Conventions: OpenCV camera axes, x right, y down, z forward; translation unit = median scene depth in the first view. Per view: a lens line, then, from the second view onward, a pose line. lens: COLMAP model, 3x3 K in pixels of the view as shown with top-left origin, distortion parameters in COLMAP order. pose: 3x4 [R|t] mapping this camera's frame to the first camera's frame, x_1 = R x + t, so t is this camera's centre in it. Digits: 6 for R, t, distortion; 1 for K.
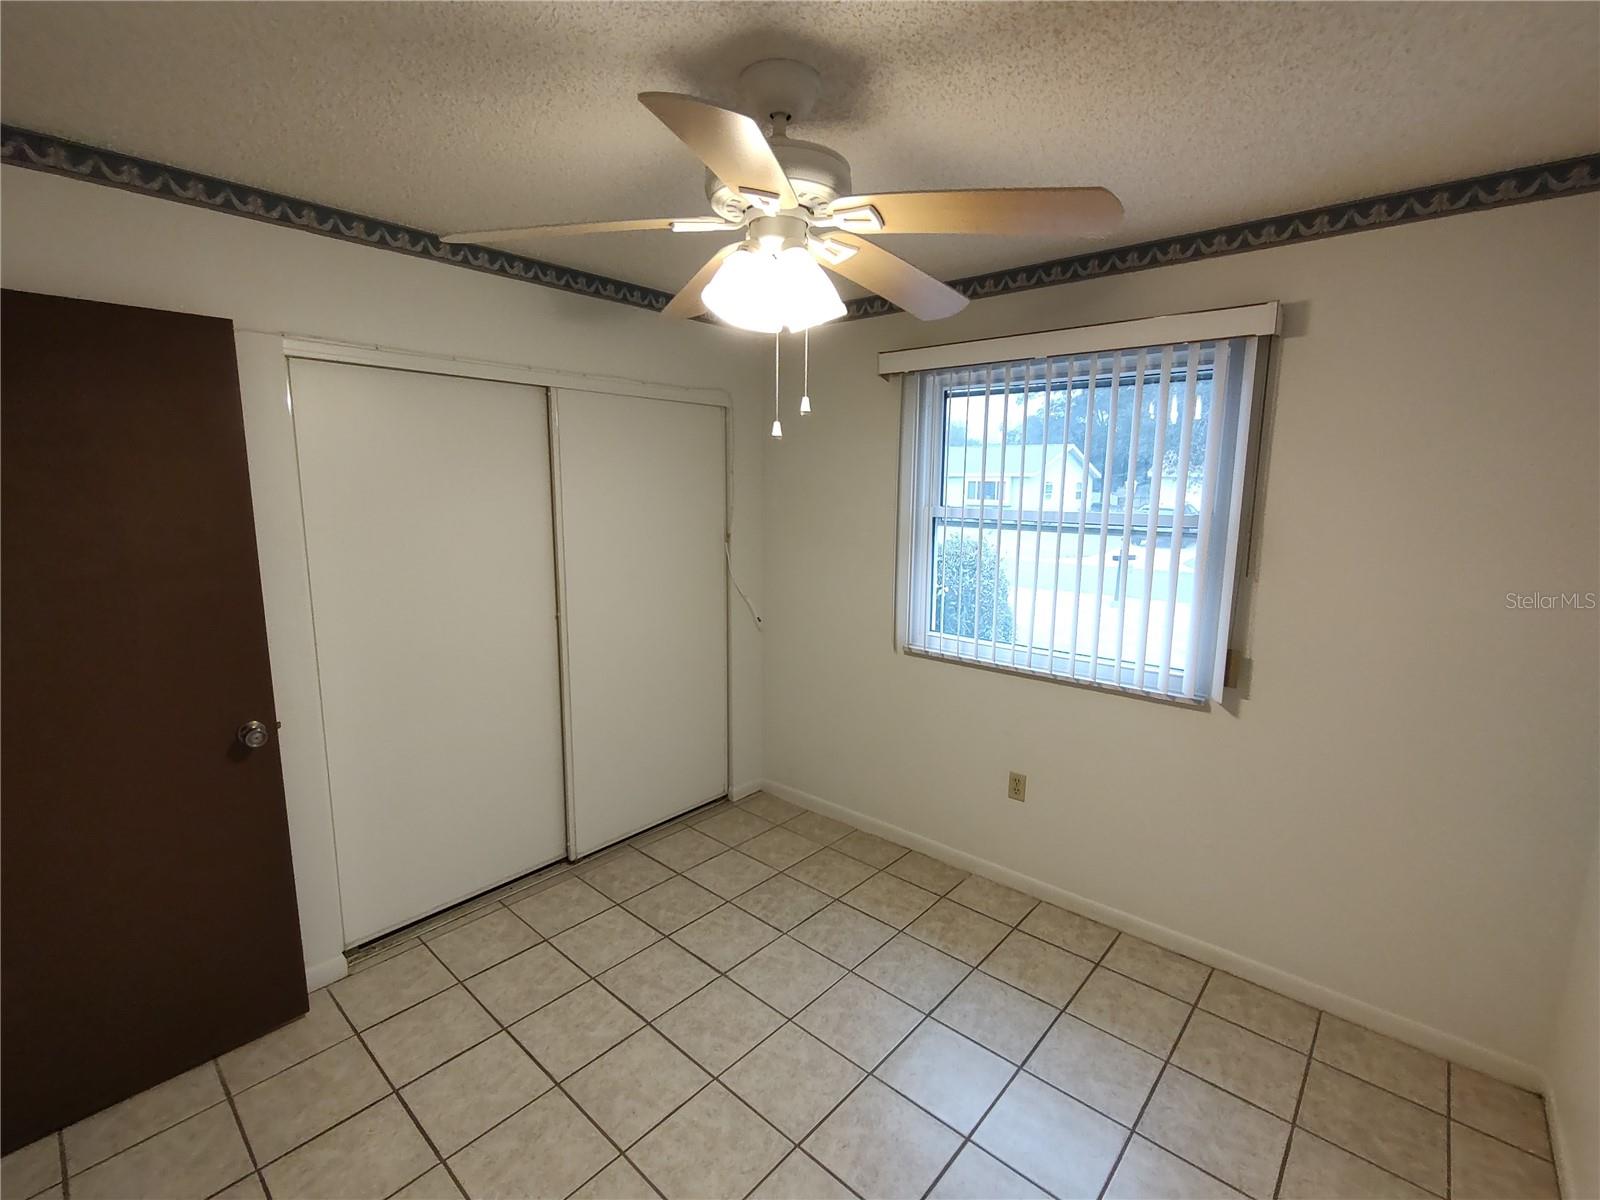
lens RADIAL K [[723.8, 0, 798.5], [0, 723.8, 596.5], [0, 0, 1]] dist [-0.003957, 0.001484]
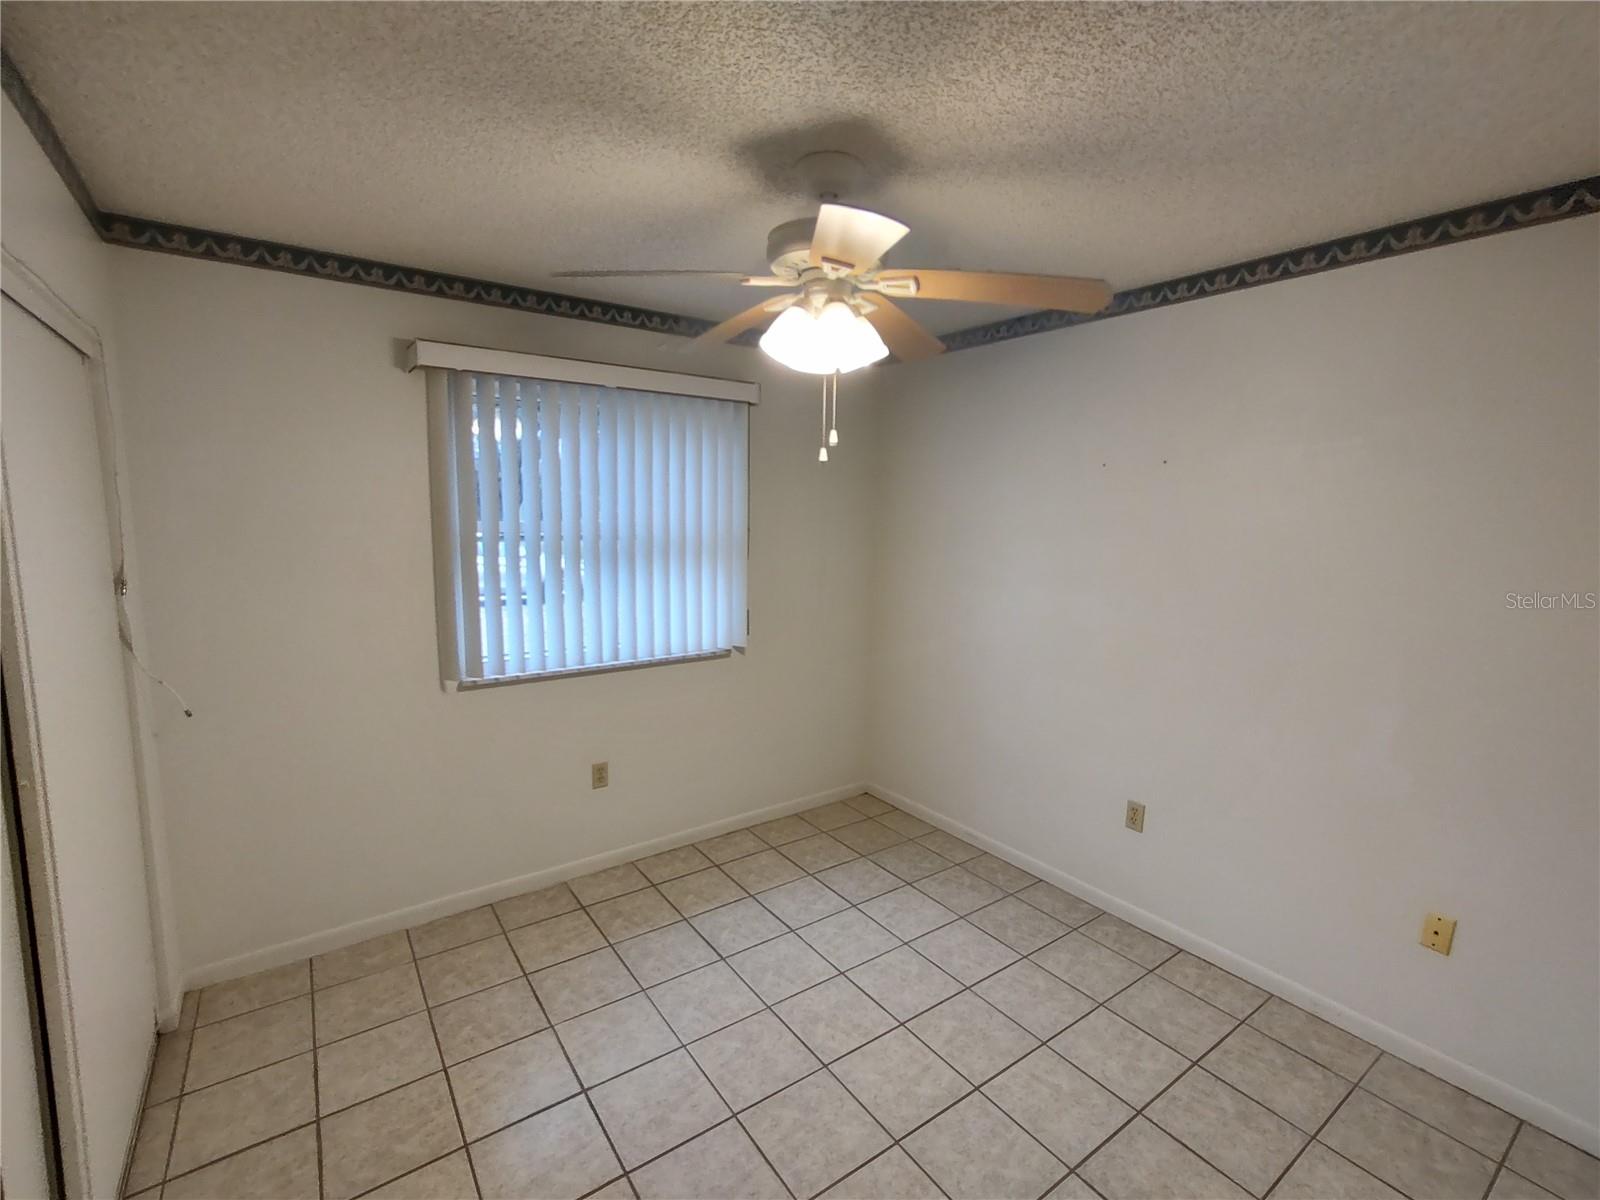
lens RADIAL K [[725.3, 0, 806.0], [0, 725.3, 636.0], [0, 0, 1]] dist [-0.001456, 0.007609]
pose [[0.977418, 0.045414, -0.206377, 0.145396], [-0.040483, 0.998786, 0.028057, 0.021817], [0.207401, -0.019069, 0.978070, -0.127192]]
